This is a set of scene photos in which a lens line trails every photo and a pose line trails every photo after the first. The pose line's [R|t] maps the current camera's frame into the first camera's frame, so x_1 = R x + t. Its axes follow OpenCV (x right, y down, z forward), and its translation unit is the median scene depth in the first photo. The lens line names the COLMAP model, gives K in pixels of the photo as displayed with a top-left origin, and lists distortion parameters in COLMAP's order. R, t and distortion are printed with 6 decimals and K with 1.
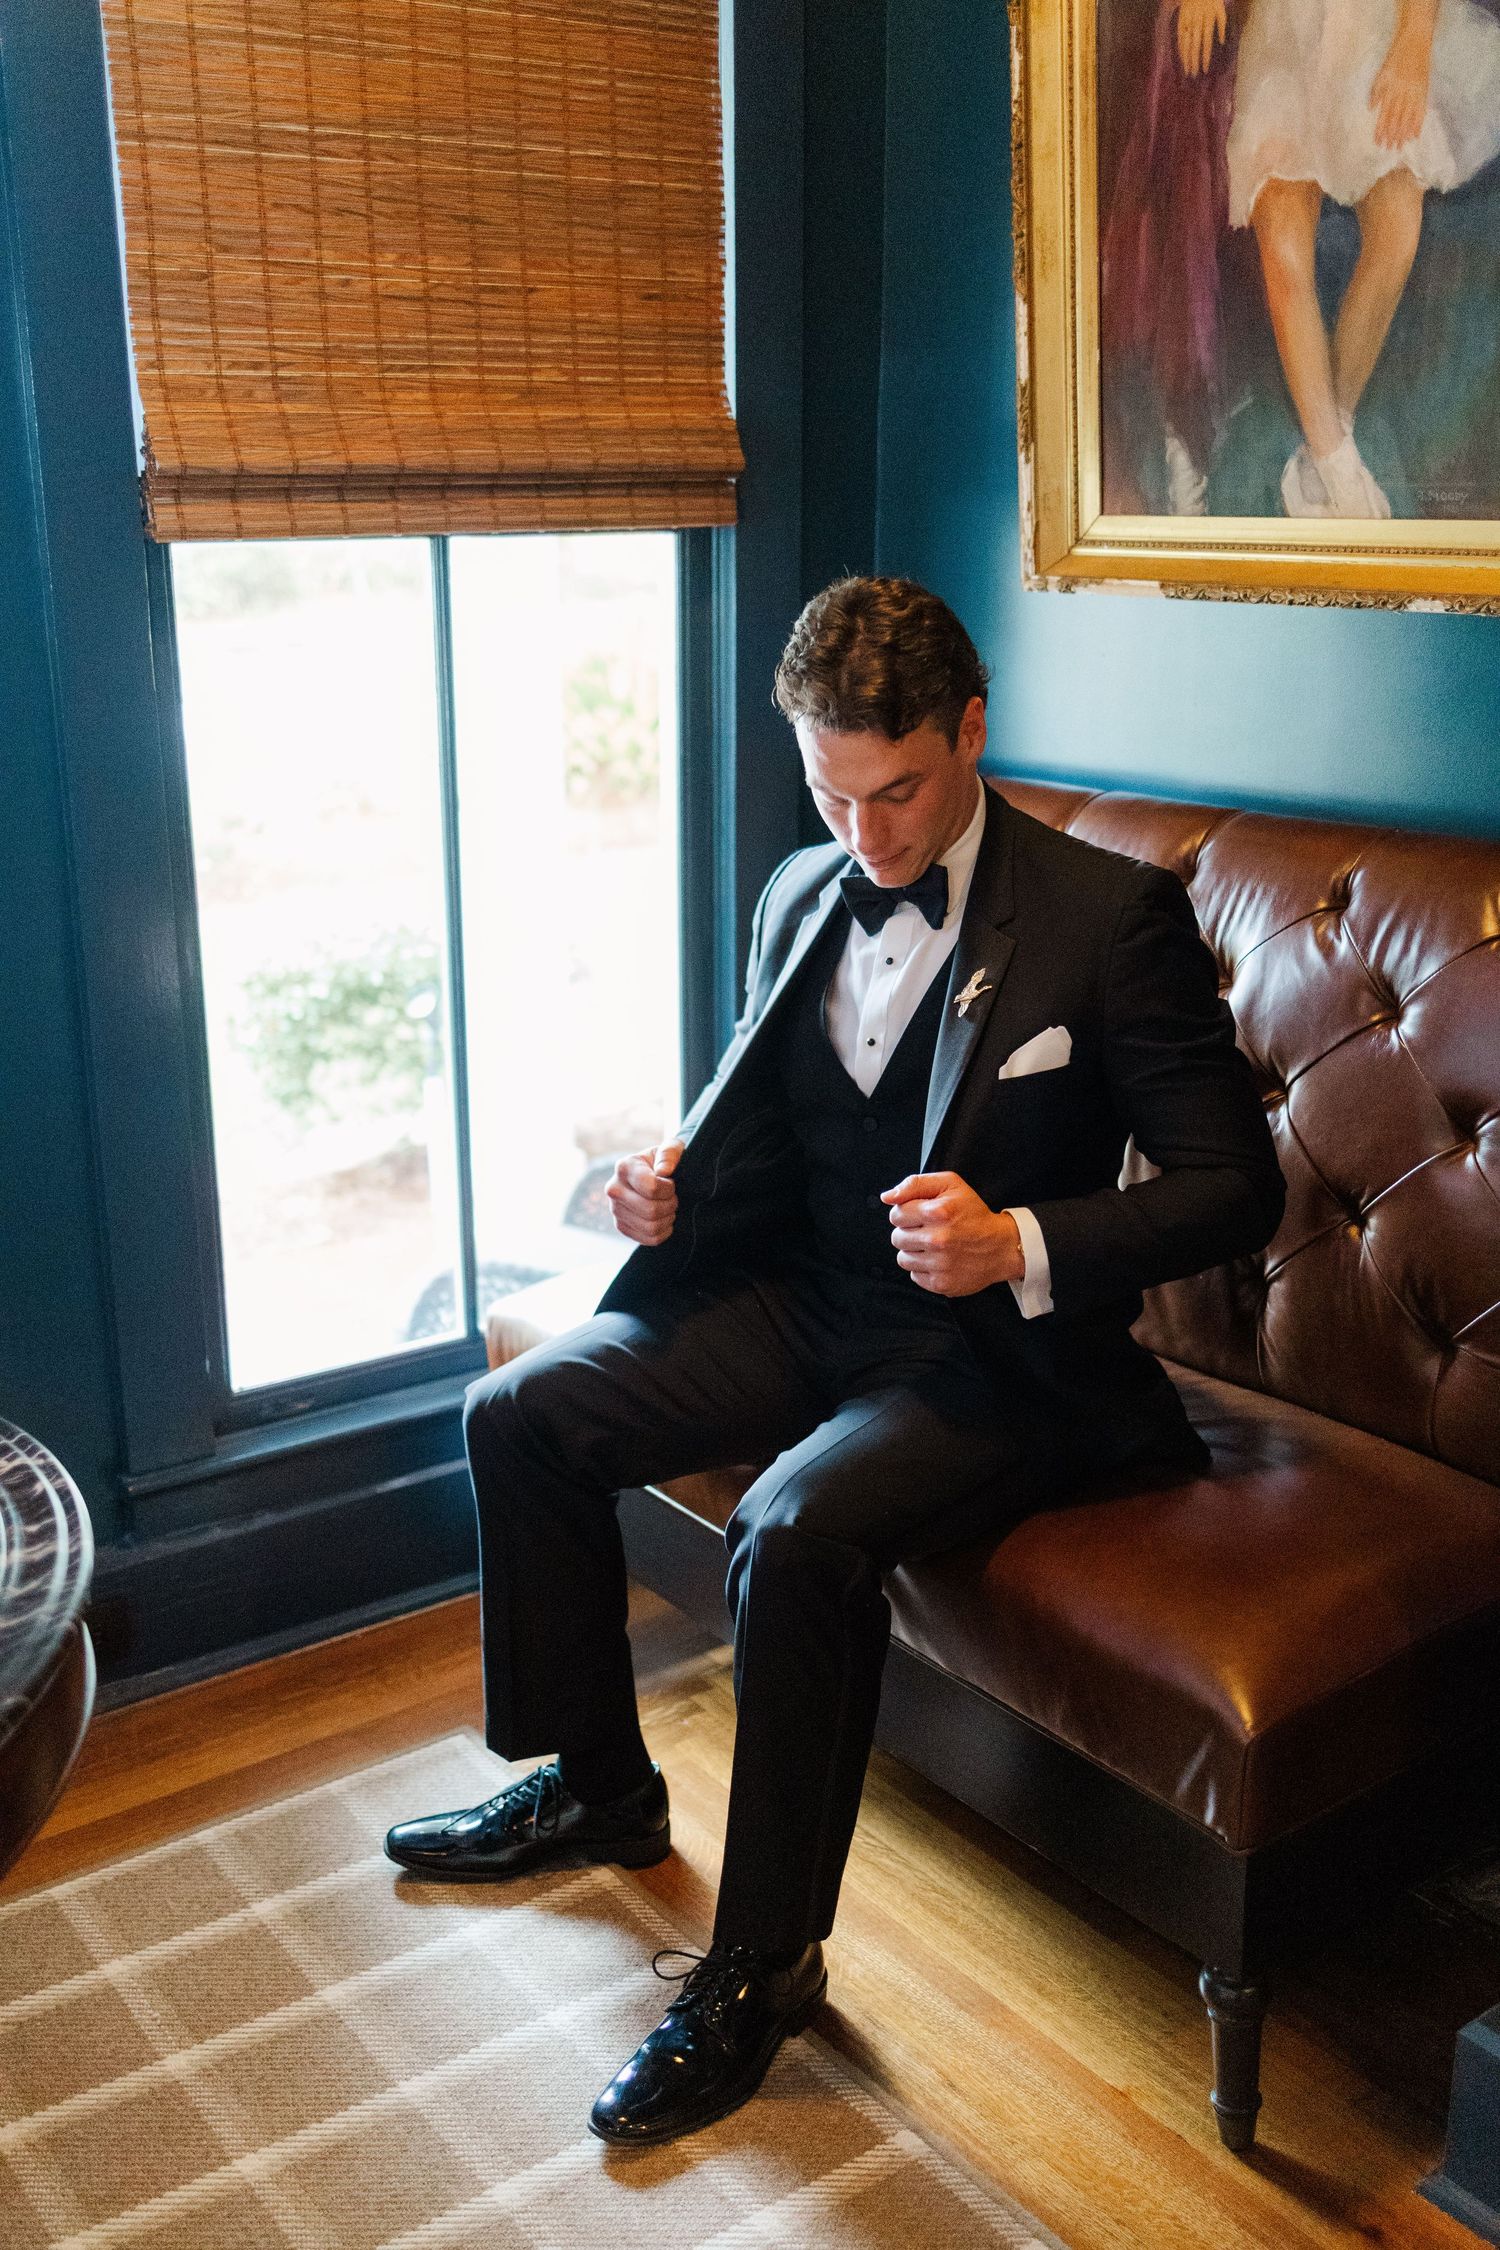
lens RADIAL K [[2239.5, 0, 753.1], [0, 2239.5, 1158.1], [0, 0, 1]] dist [0.005597, 0.017159]
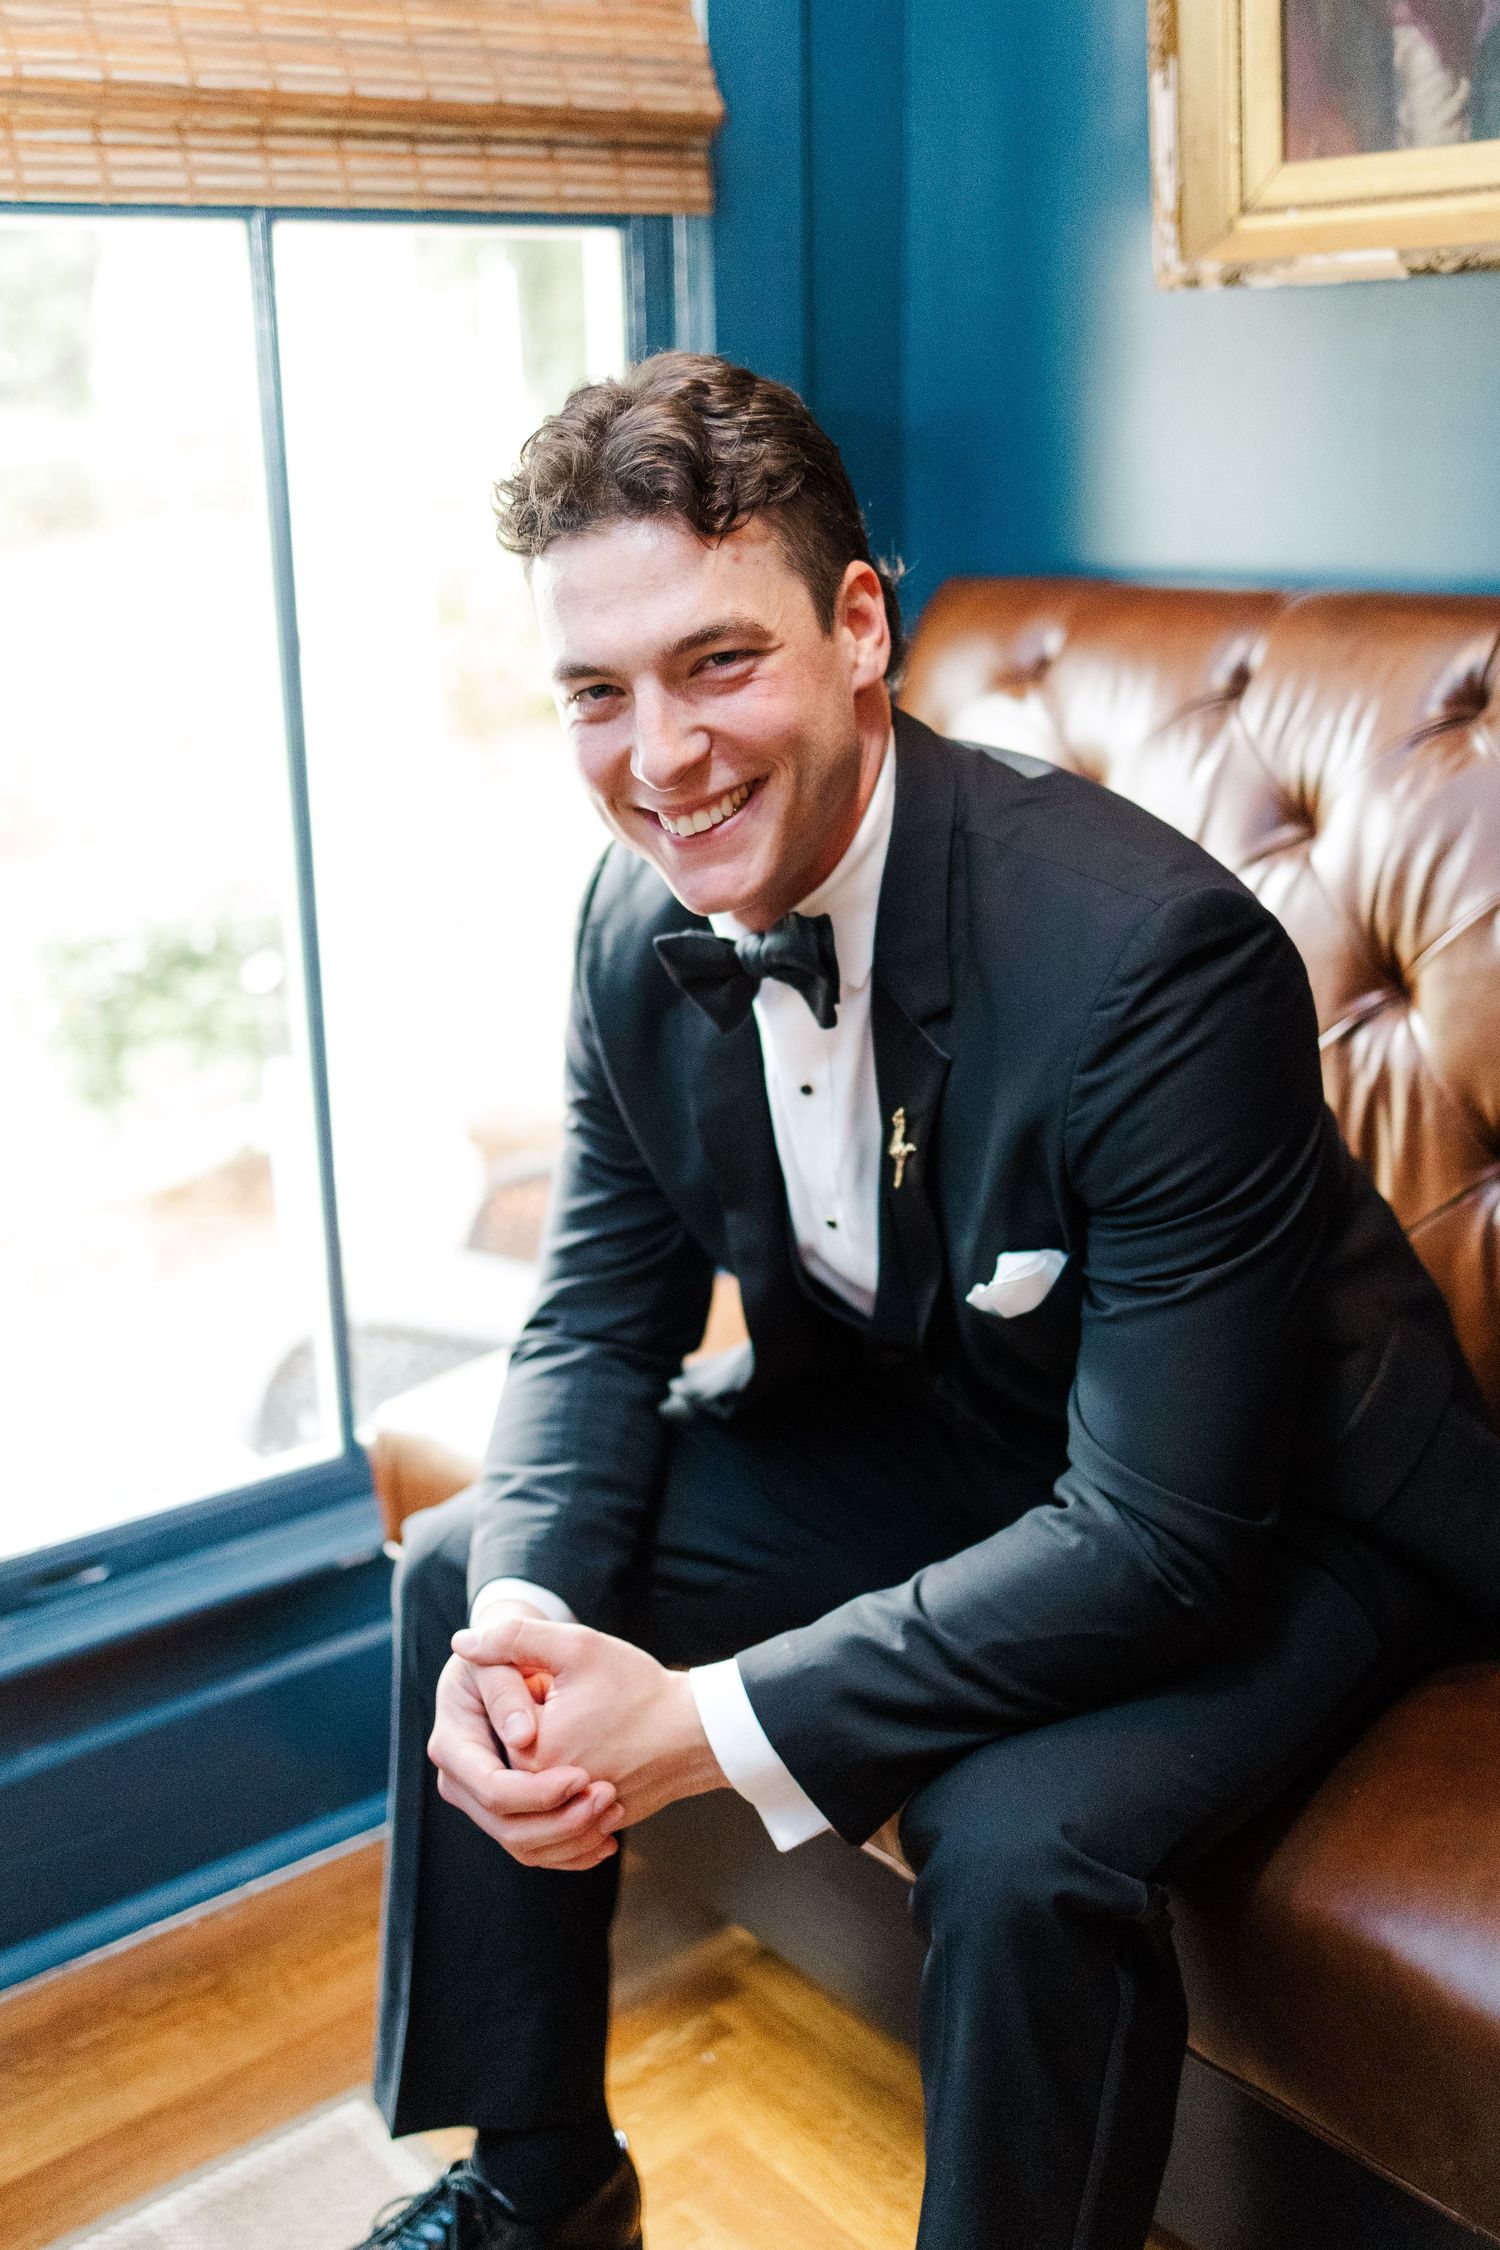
lens RADIAL K [[2454.0, 0, 750.2], [0, 2454.0, 1091.0], [0, 0, 1]] dist [0.013762, 0.012070]
pose [[0.998236, -0.036173, 0.047070, -0.044157], [0.037036, 0.999159, -0.017604, -0.011740], [-0.046393, 0.019317, 0.998736, 0.310479]]
